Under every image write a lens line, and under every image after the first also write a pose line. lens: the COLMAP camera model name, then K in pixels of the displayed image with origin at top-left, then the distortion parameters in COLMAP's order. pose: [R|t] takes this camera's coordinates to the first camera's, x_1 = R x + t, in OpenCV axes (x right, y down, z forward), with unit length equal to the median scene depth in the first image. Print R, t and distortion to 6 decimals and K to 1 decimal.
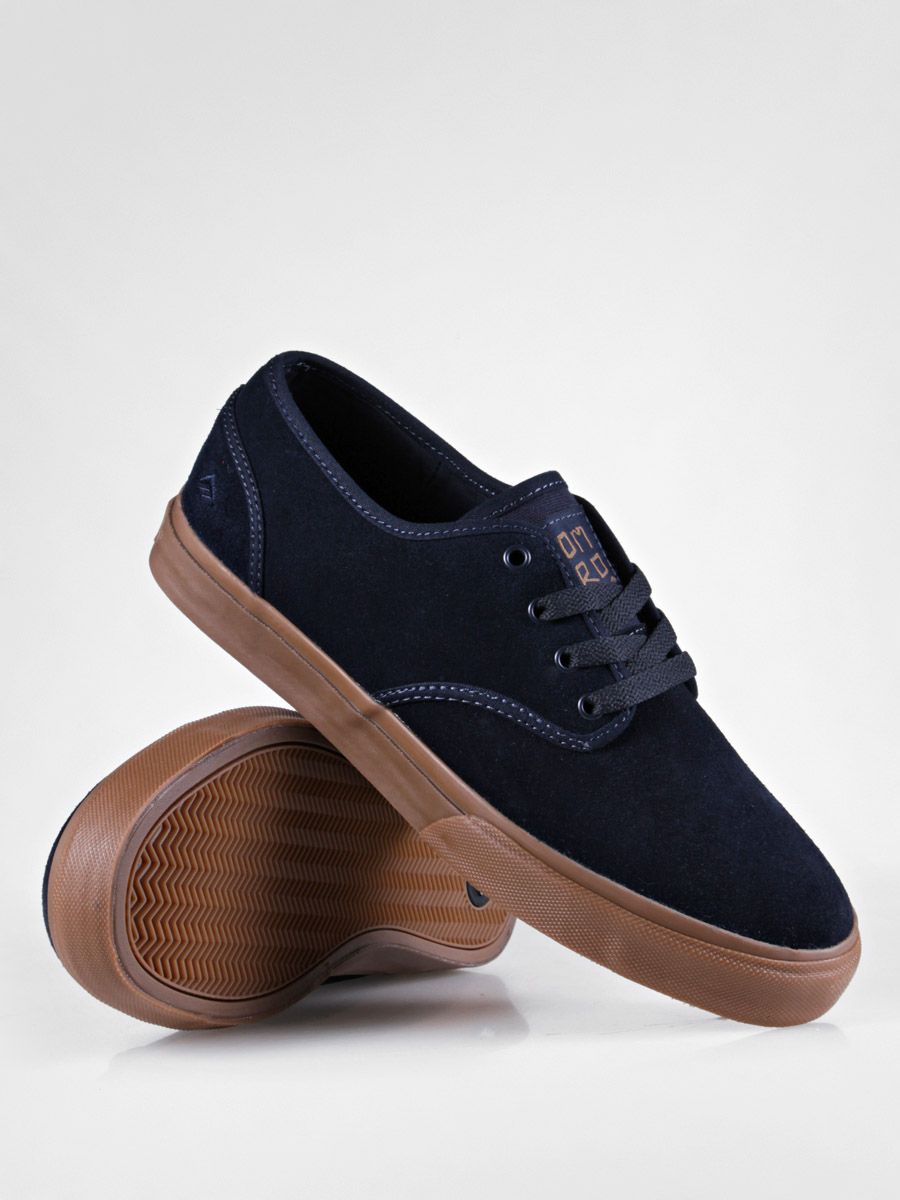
lens RADIAL K [[2339.7, 0, 450.0], [0, 2339.7, 600.0], [0, 0, 1]] dist [0.020471, -0.367533]
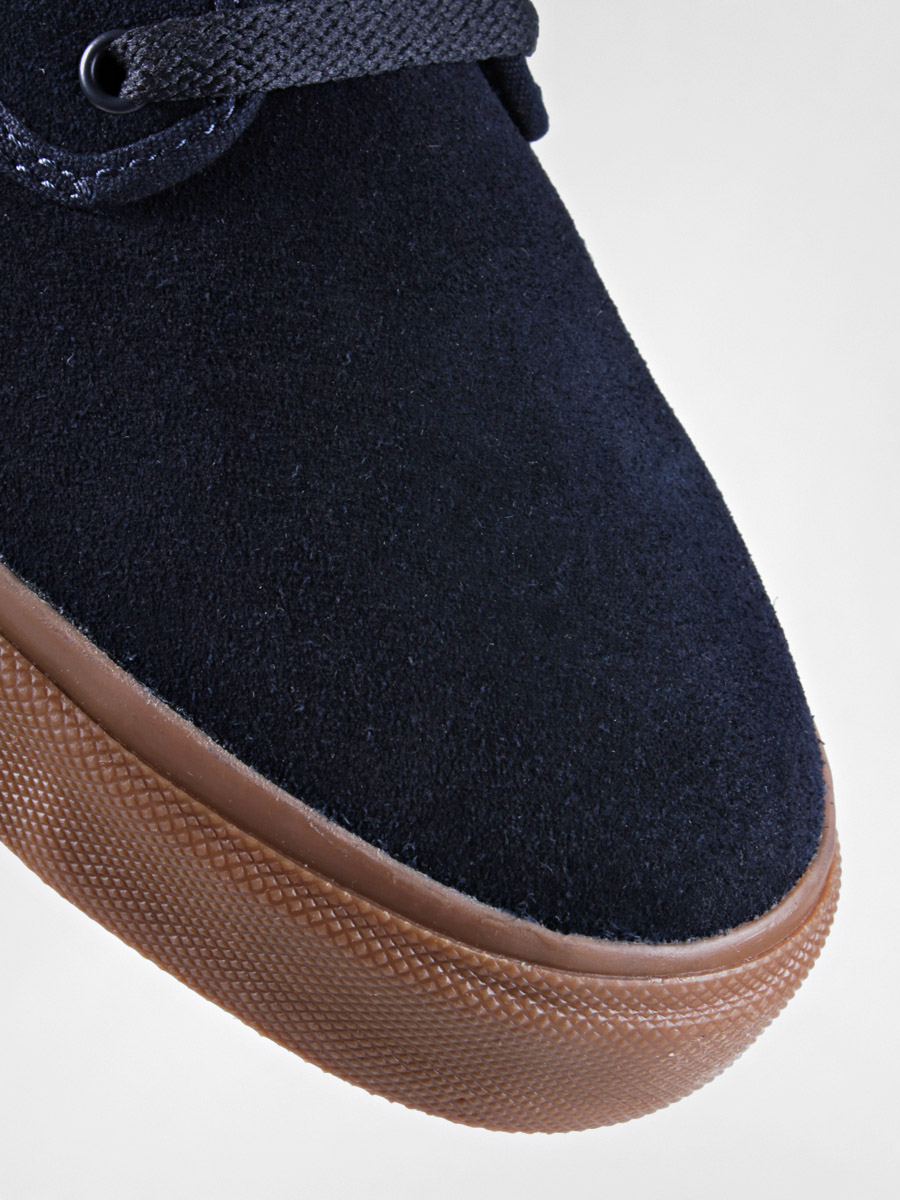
lens RADIAL K [[2339.7, 0, 450.0], [0, 2339.7, 600.0], [0, 0, 1]] dist [0.020471, -0.367533]
pose [[0.964523, 0.205773, -0.165389, 0.176473], [-0.167591, 0.961300, 0.218667, 0.037912], [0.203984, -0.183191, 0.961682, 0.696353]]
